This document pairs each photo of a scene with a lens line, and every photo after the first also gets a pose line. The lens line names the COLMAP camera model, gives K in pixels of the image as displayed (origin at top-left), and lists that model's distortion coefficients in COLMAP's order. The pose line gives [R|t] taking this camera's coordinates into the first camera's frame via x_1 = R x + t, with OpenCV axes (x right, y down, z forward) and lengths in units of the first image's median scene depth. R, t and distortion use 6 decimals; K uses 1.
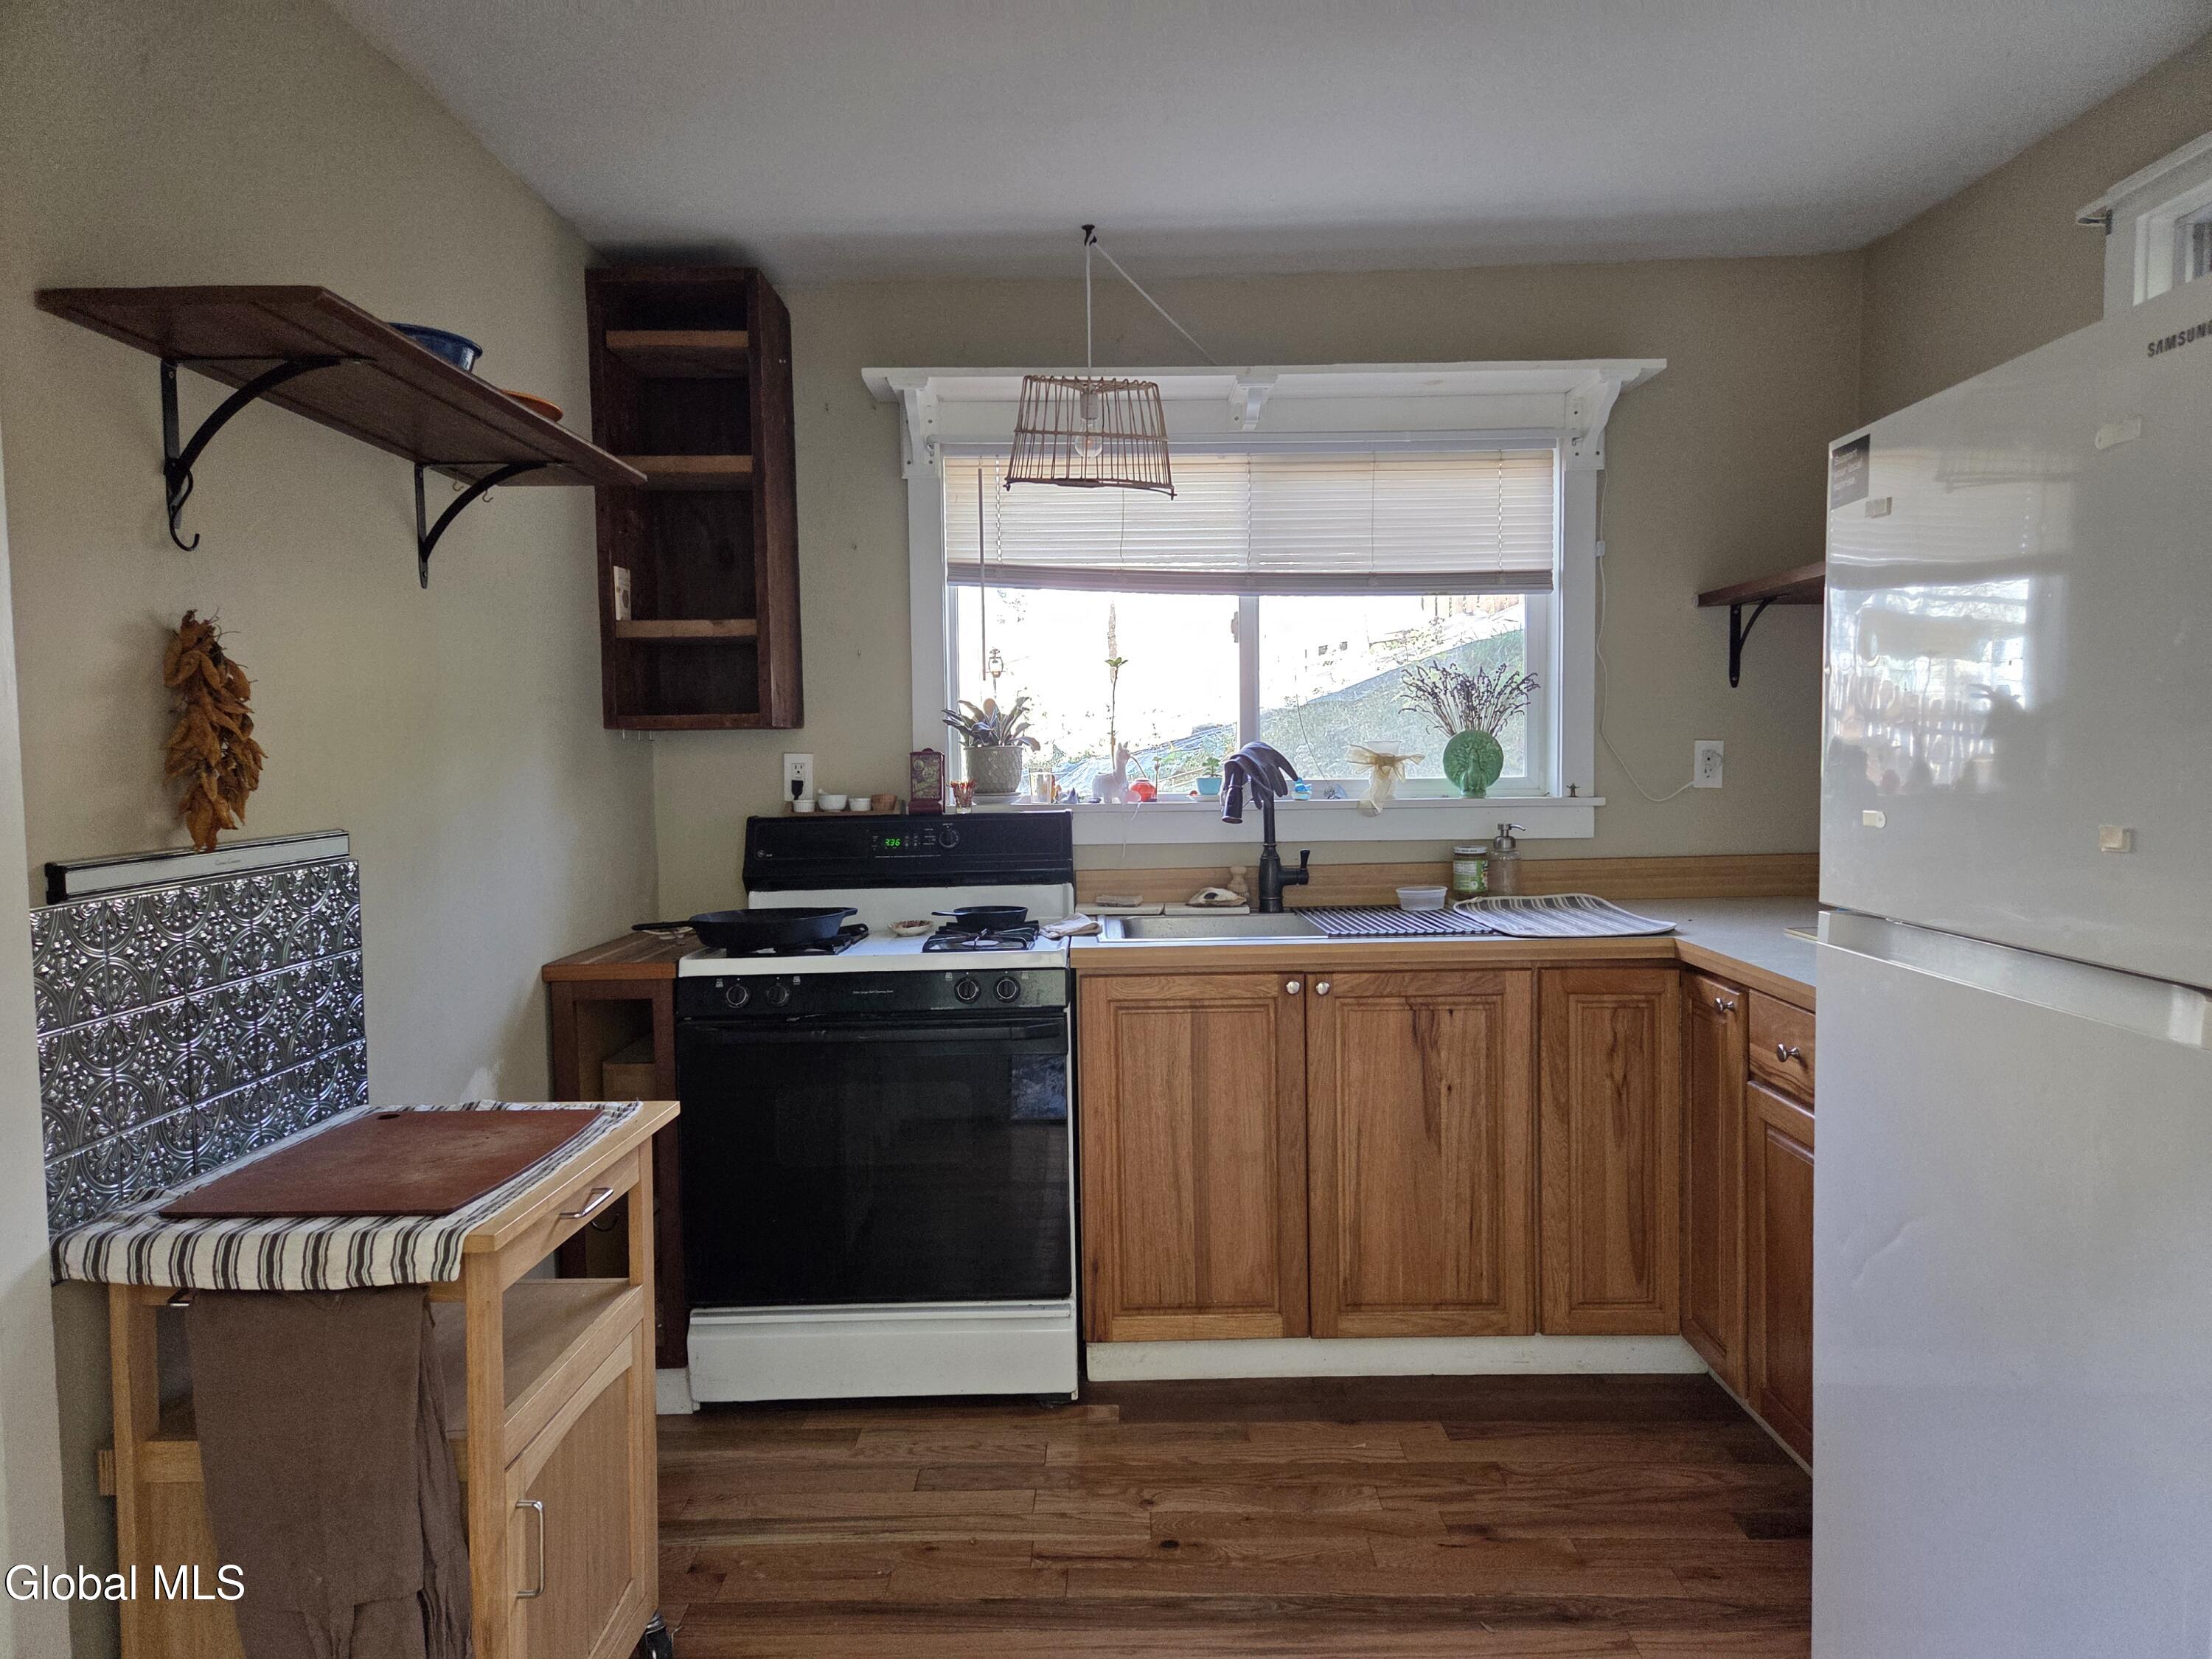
lens RADIAL K [[1470.9, 0, 1099.2], [0, 1470.9, 823.4], [0, 0, 1]] dist [0.076728, -0.059811]
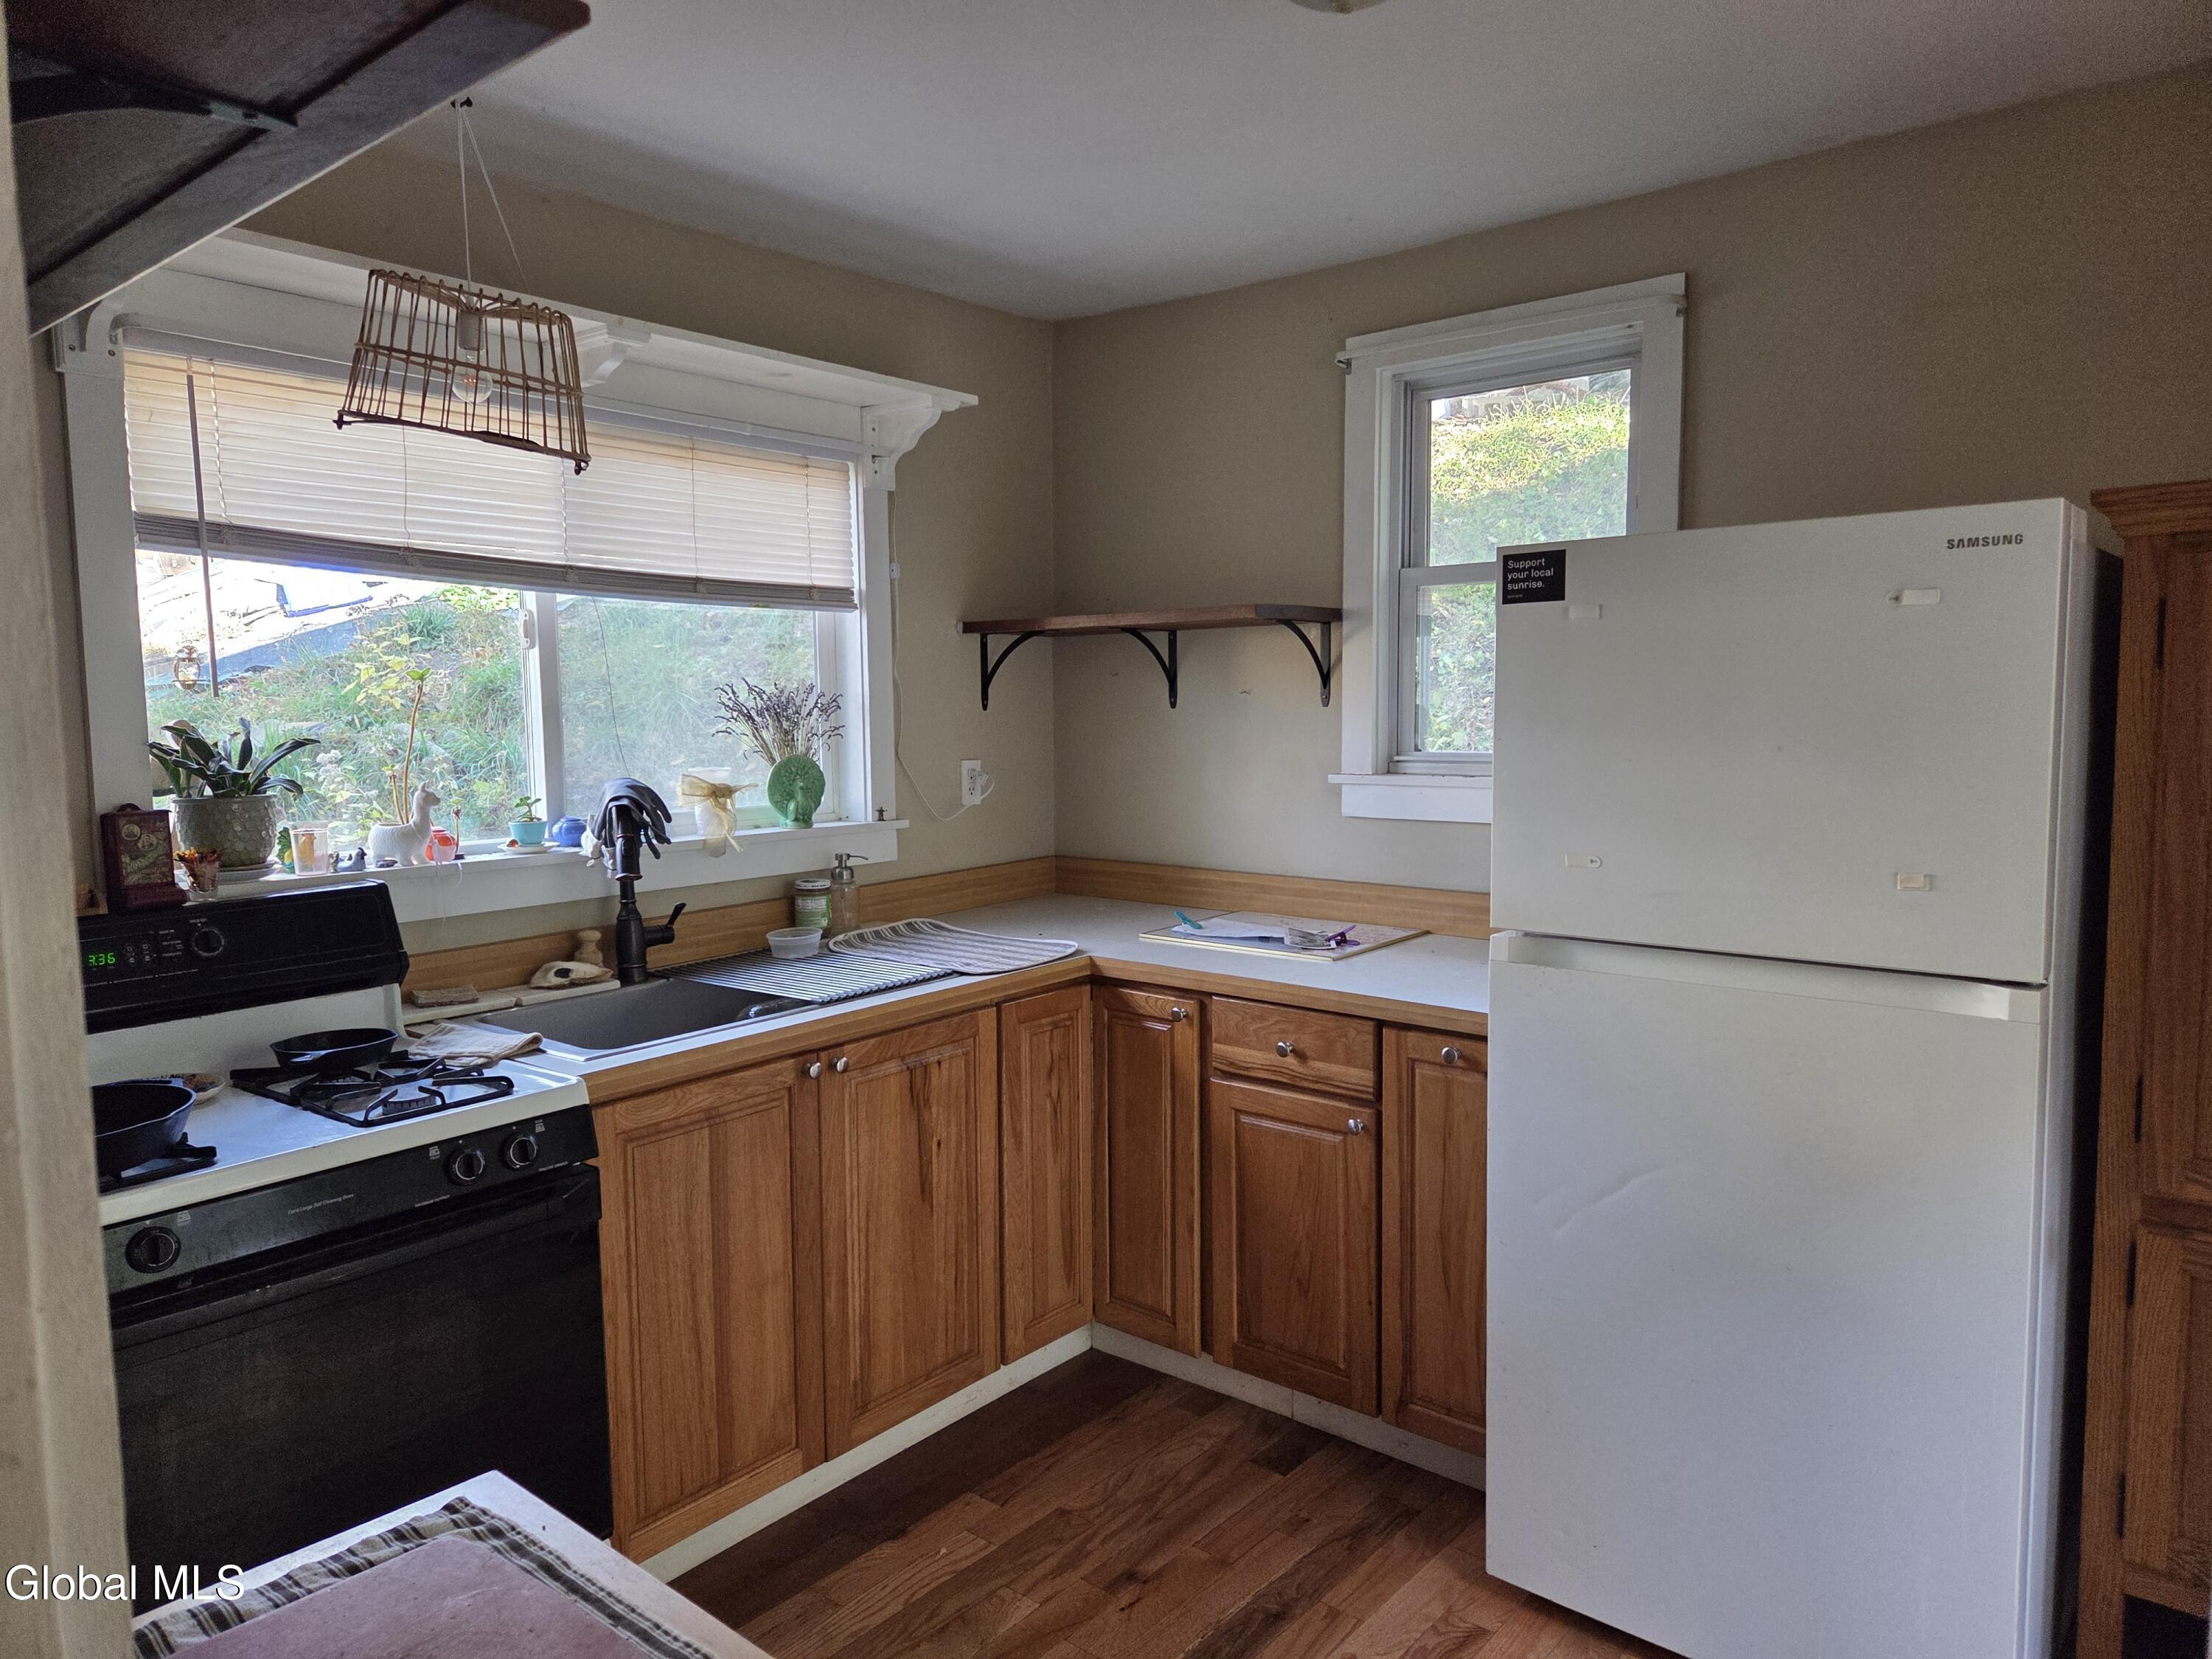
lens RADIAL K [[1470.9, 0, 1099.2], [0, 1470.9, 823.4], [0, 0, 1]] dist [0.076728, -0.059811]
pose [[0.636950, -0.059908, 0.768574, -0.411692], [0.041324, 0.998196, 0.043559, -0.063198], [-0.769797, 0.004015, 0.638276, 0.310189]]
